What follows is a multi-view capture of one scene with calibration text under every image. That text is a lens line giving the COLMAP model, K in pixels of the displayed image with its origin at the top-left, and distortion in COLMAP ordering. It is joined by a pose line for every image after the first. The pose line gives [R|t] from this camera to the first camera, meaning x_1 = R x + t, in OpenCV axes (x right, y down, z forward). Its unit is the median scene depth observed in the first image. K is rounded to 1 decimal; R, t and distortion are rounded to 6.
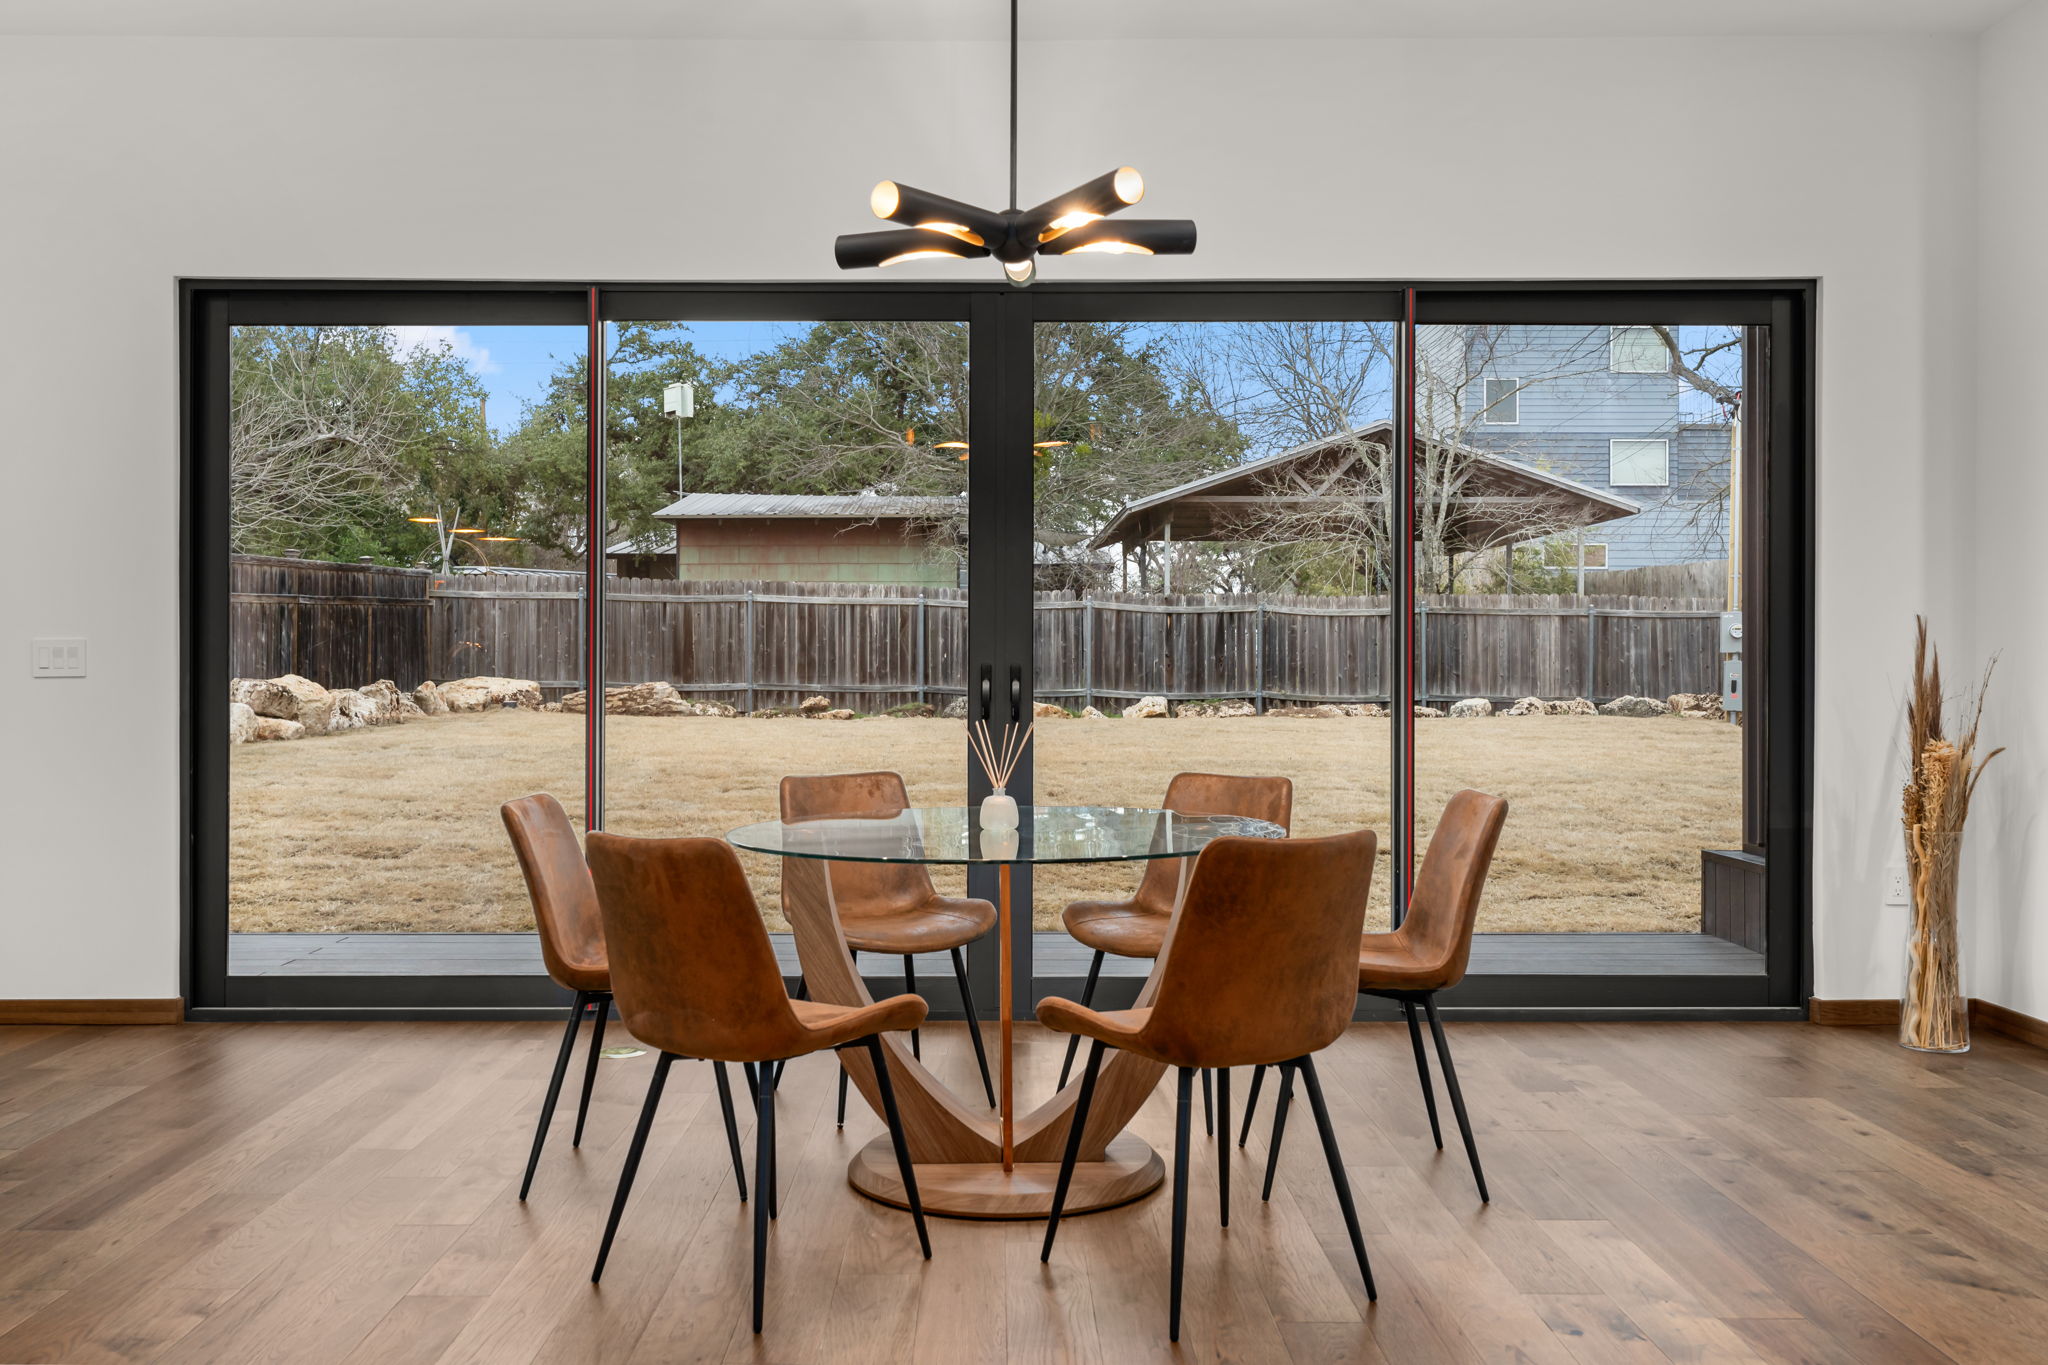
lens RADIAL K [[1770.2, 0, 1021.5], [0, 1770.2, 674.8], [0, 0, 1]] dist [-0.001421, 0.003725]
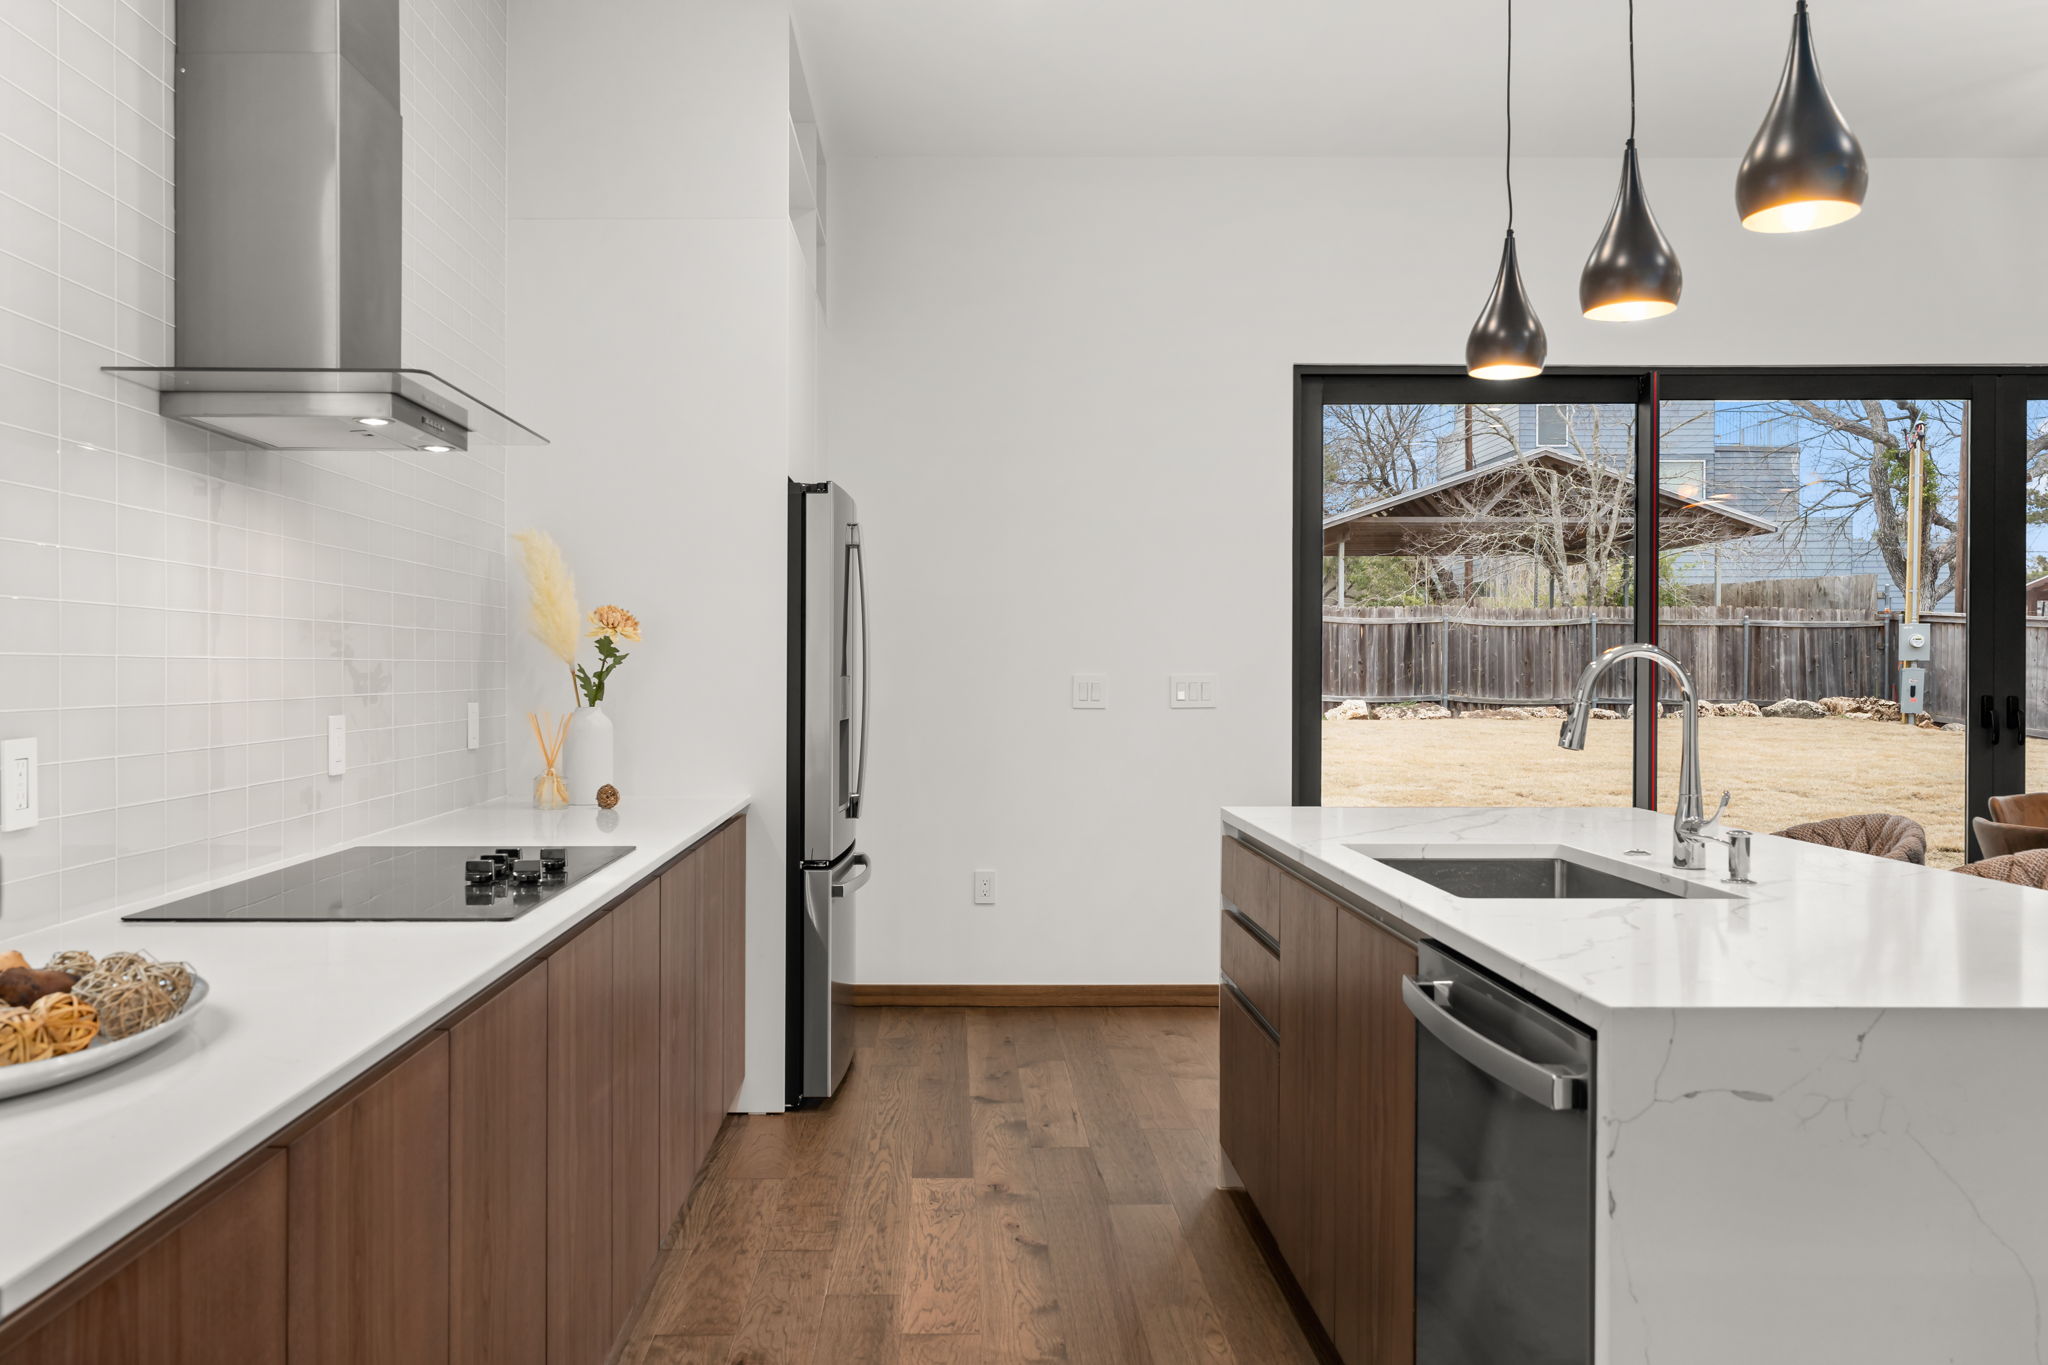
lens RADIAL K [[1627.9, 0, 1021.6], [0, 1627.9, 684.7], [0, 0, 1]] dist [0.005130, 0.002951]
pose [[0.999999, -0.001126, 0.000091, -0.131220], [0.001125, 0.999977, 0.006720, -0.004339], [-0.000099, -0.006720, 0.999977, -0.013411]]
